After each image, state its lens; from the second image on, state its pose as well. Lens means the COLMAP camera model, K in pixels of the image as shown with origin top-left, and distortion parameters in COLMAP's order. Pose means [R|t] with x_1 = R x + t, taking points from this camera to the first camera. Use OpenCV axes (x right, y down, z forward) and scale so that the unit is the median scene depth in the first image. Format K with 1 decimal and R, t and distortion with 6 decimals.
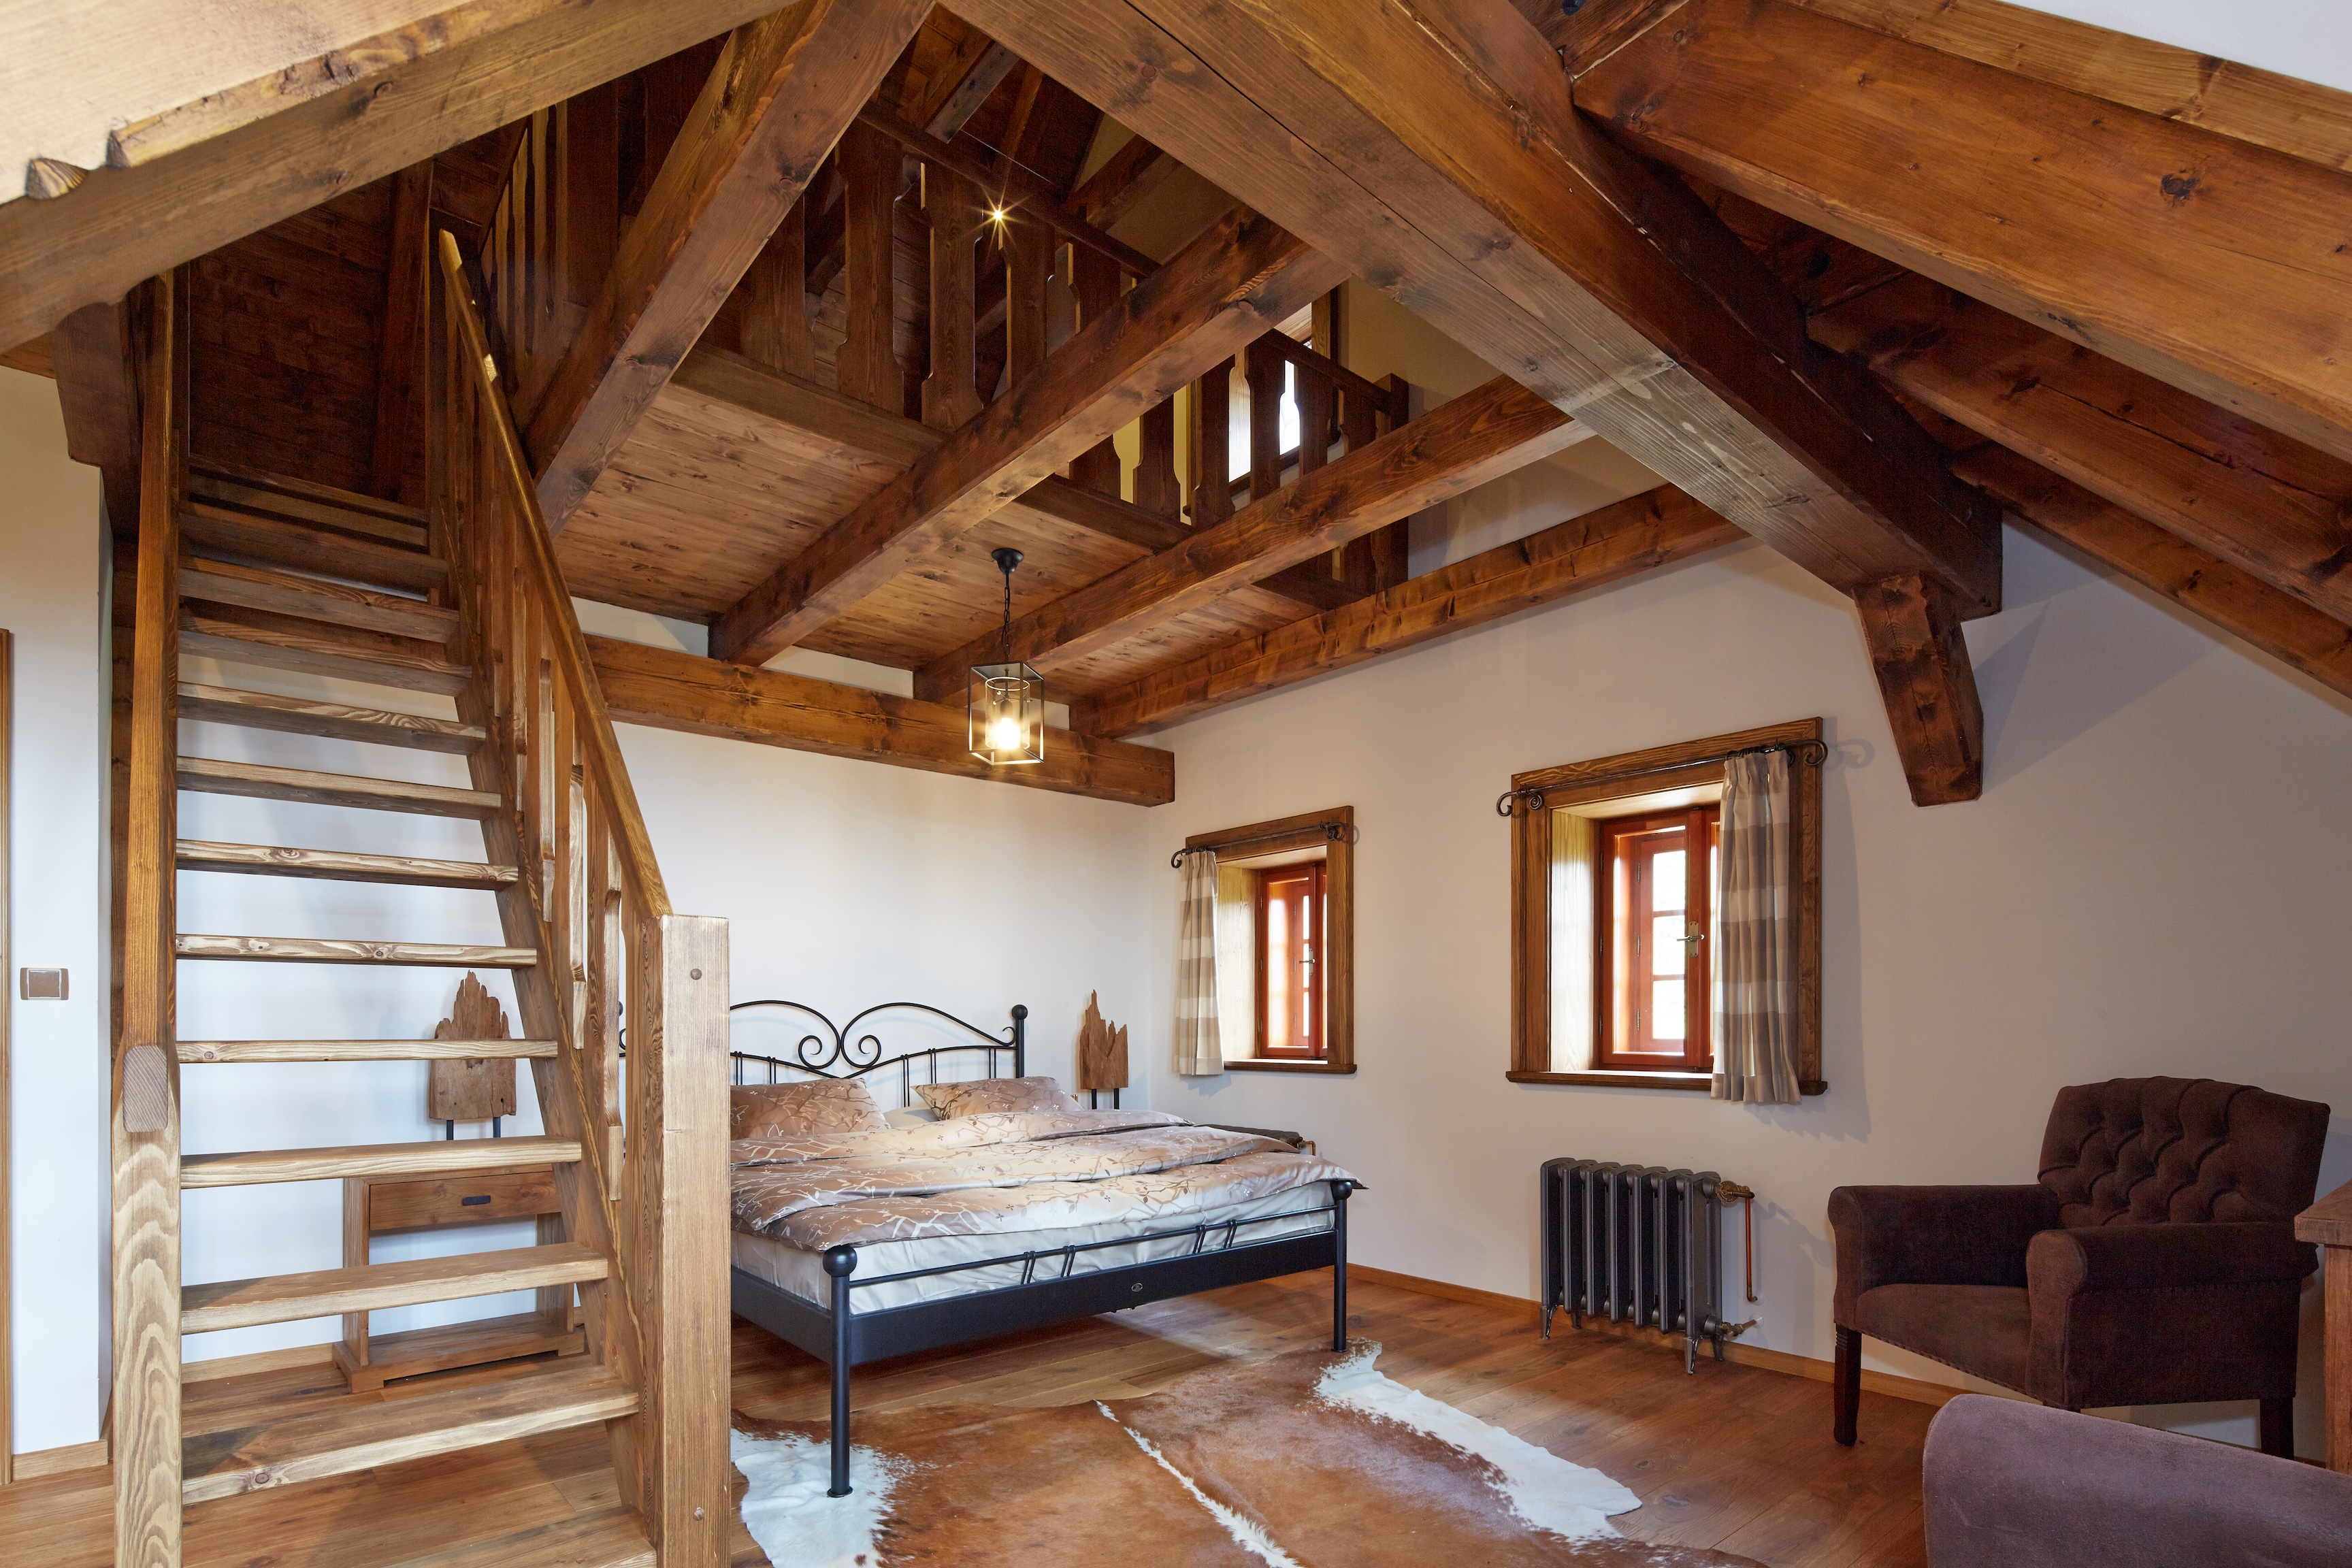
lens RADIAL K [[1116.7, 0, 1173.8], [0, 1116.7, 1006.1], [0, 0, 1]] dist [0.008829, -0.008117]
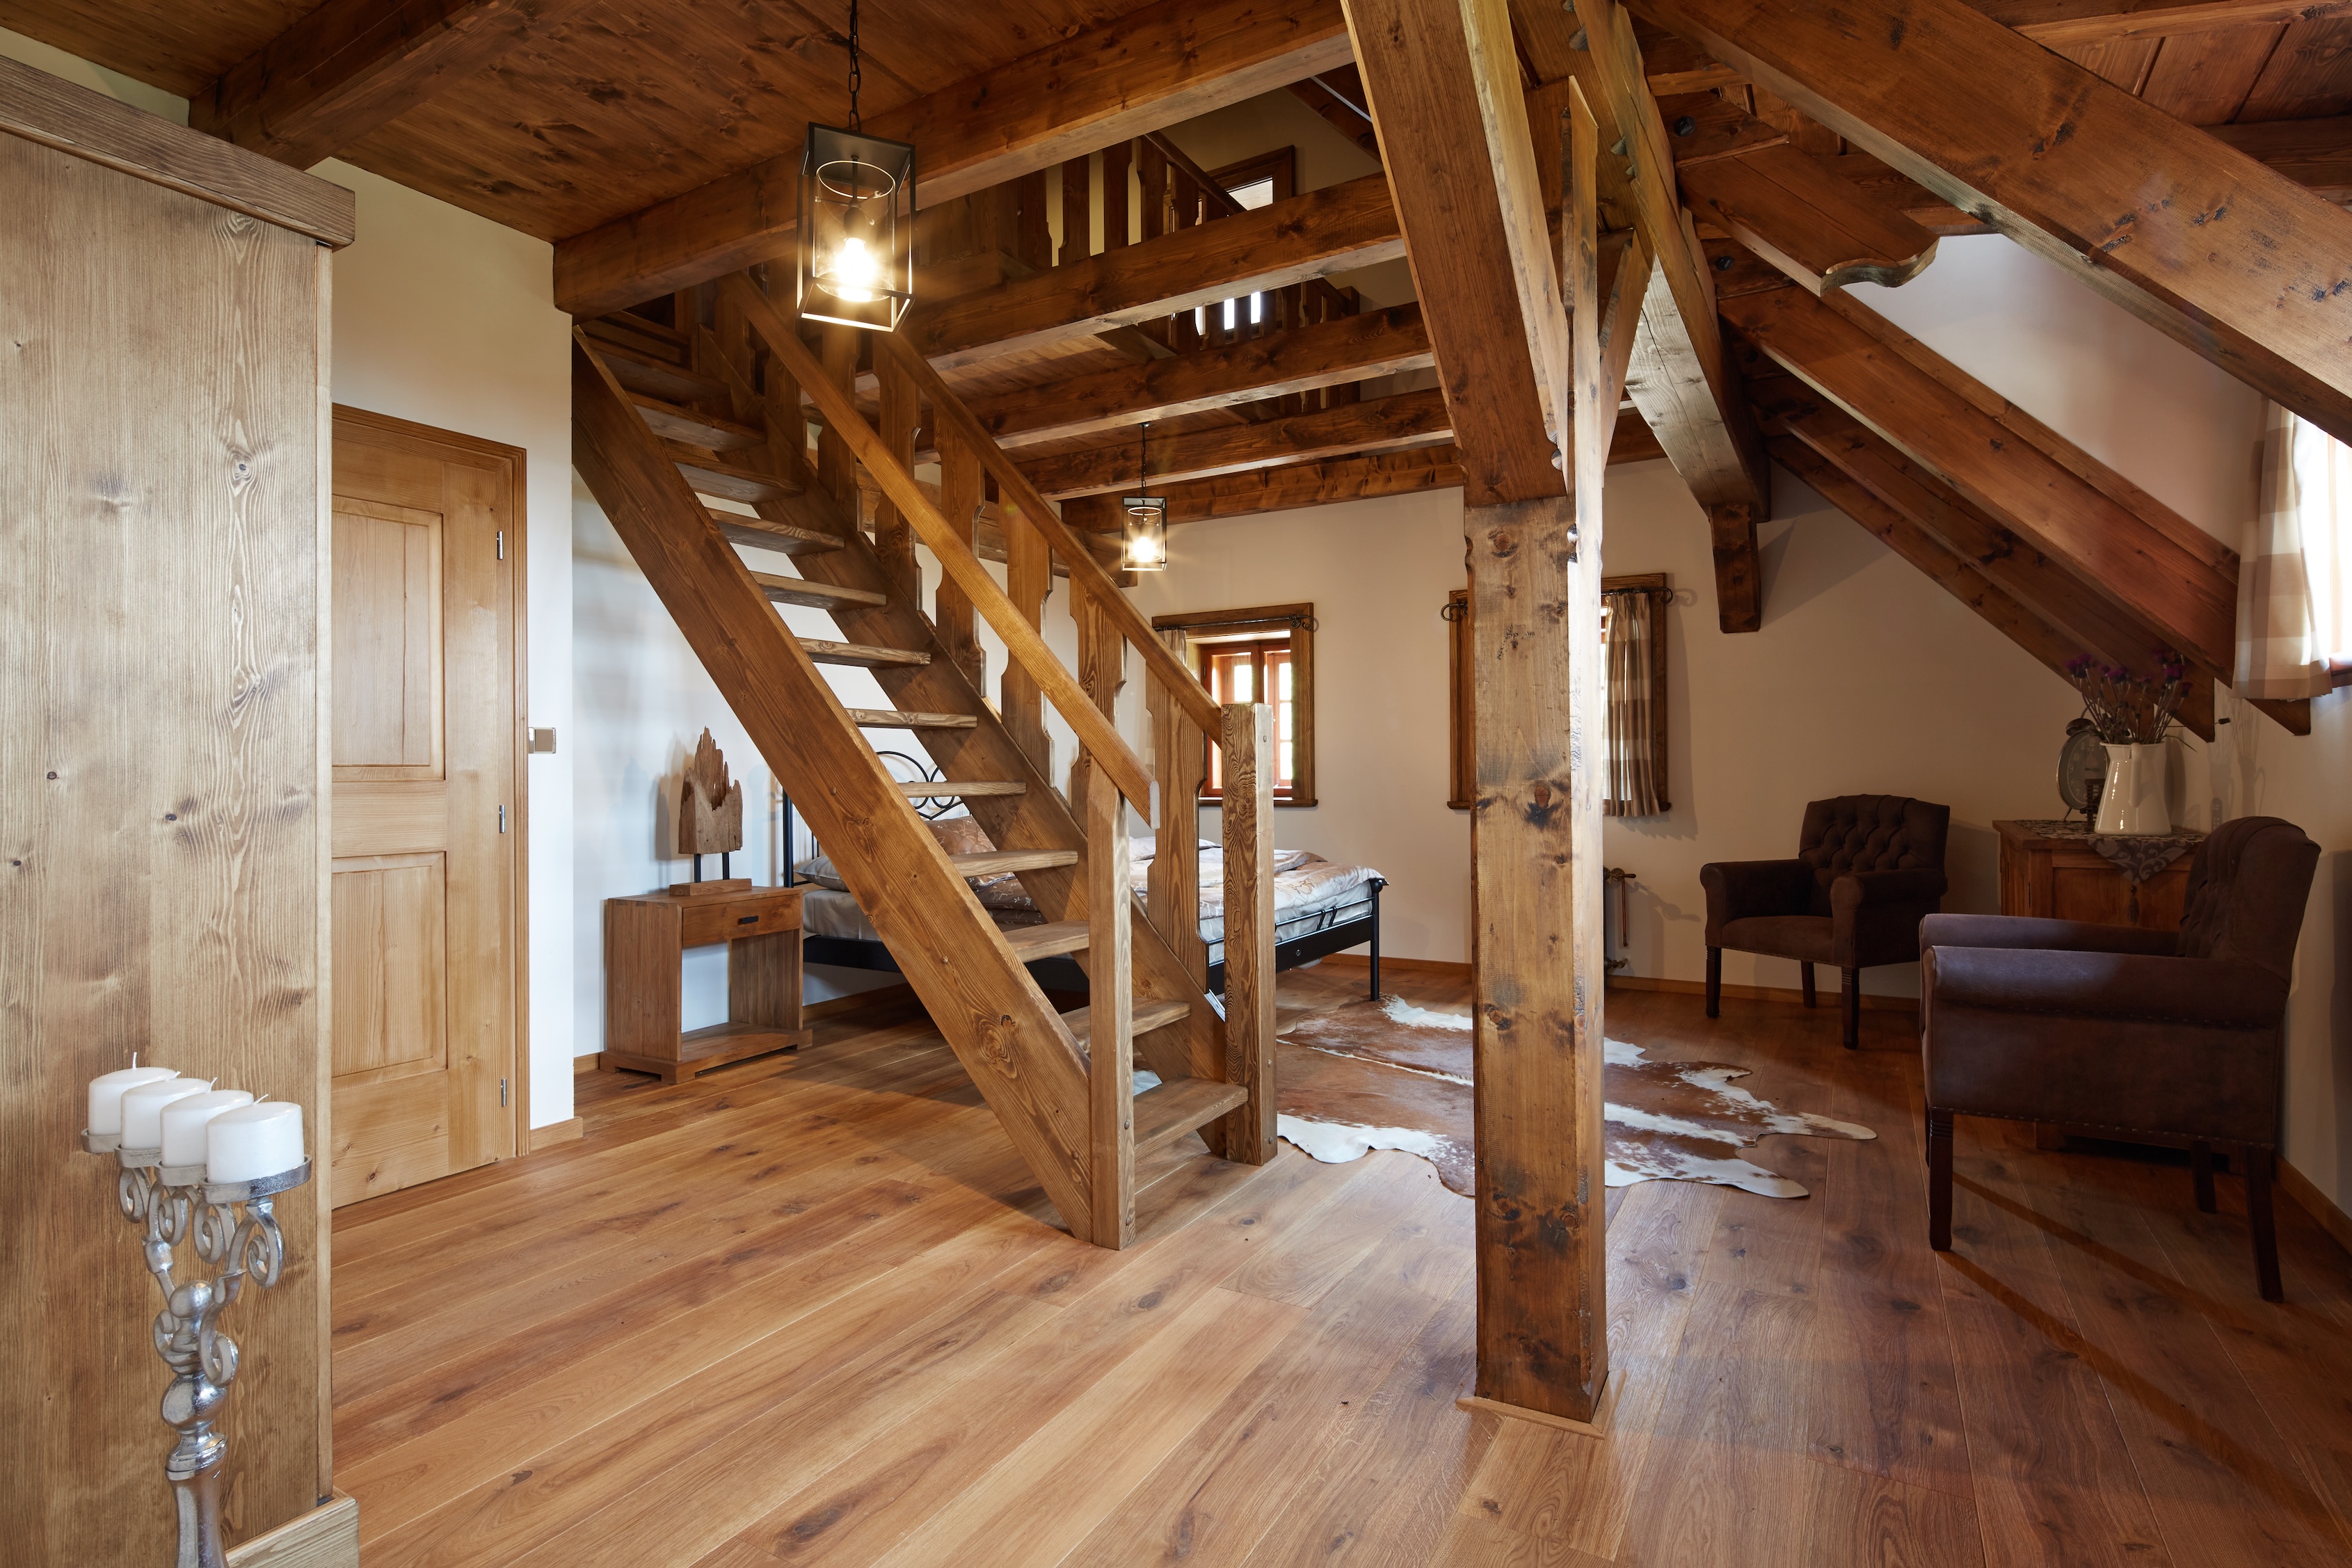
lens RADIAL K [[1138.5, 0, 1175.6], [0, 1138.5, 736.2], [0, 0, 1]] dist [-0.000380, -0.000178]
pose [[0.948089, 0.003293, 0.317989, -0.597961], [0.001181, 0.999903, -0.013876, -0.005394], [-0.318004, 0.013531, 0.947993, -0.307760]]
